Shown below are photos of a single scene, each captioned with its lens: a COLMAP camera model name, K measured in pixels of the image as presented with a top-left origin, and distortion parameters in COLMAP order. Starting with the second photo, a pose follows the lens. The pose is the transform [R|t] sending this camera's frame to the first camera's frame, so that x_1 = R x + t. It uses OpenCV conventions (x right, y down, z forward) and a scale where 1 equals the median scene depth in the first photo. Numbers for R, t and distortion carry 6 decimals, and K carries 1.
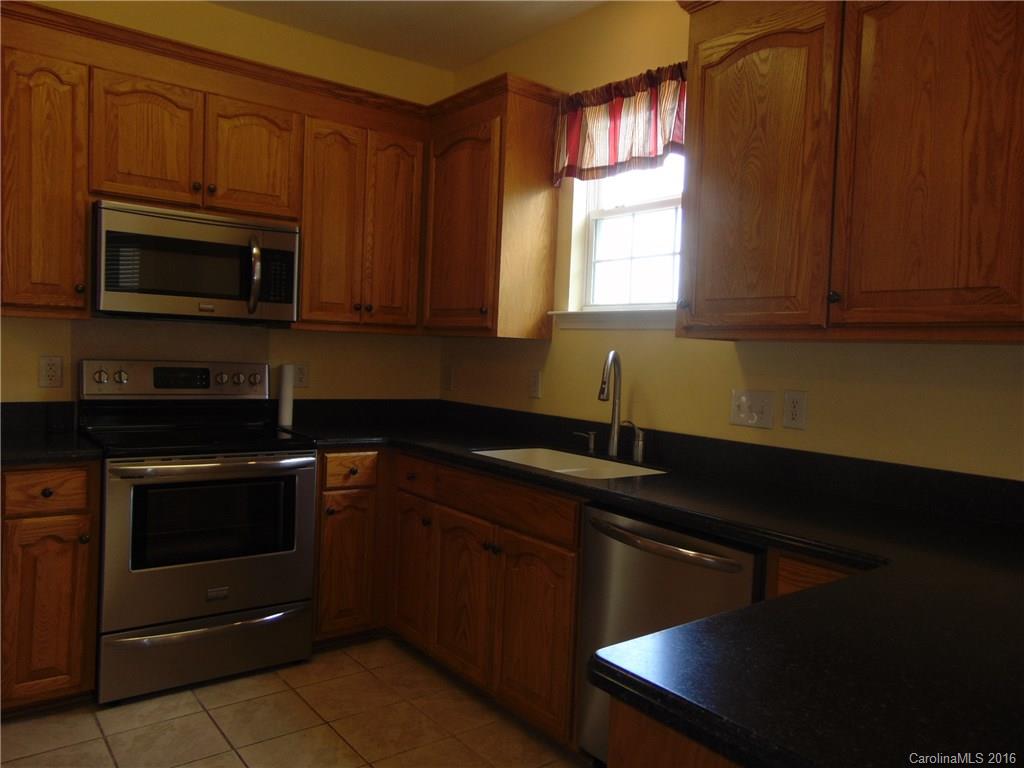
lens RADIAL K [[760.7, 0, 512.3], [0, 760.7, 380.9], [0, 0, 1]] dist [-0.037157, 0.065605]
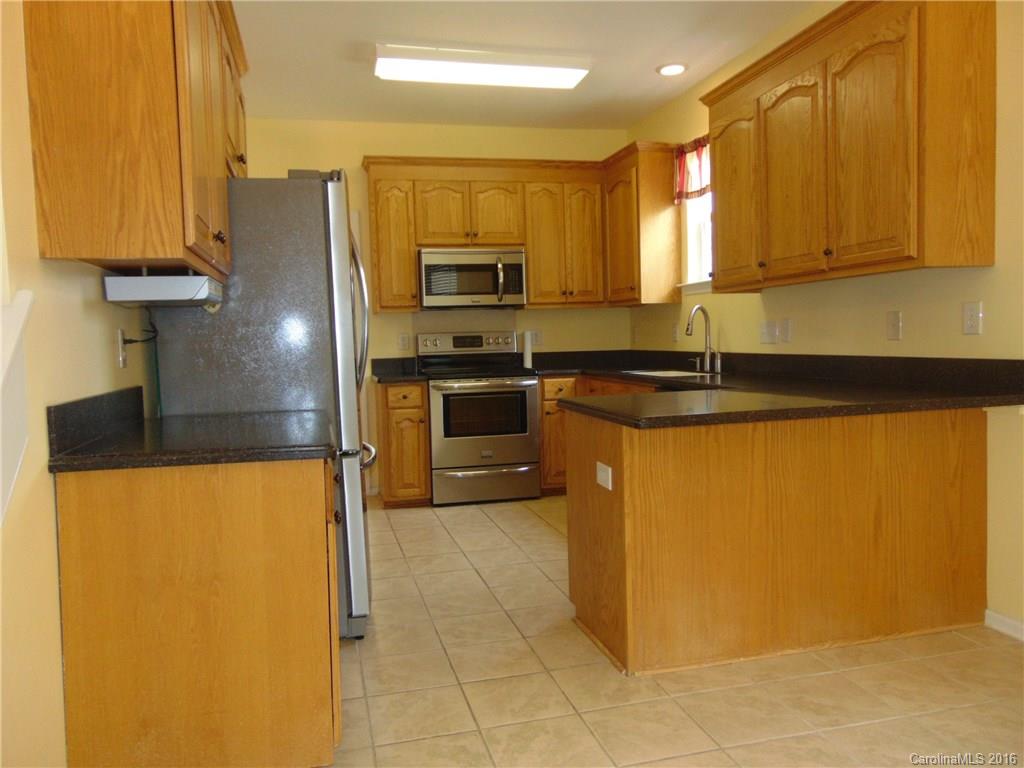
lens RADIAL K [[760.7, 0, 512.3], [0, 760.7, 380.9], [0, 0, 1]] dist [-0.037157, 0.065605]
pose [[0.917082, -0.043274, -0.396344, 0.375595], [0.049856, 0.998736, 0.006314, 0.085807], [0.395570, -0.025550, 0.918080, -0.618134]]
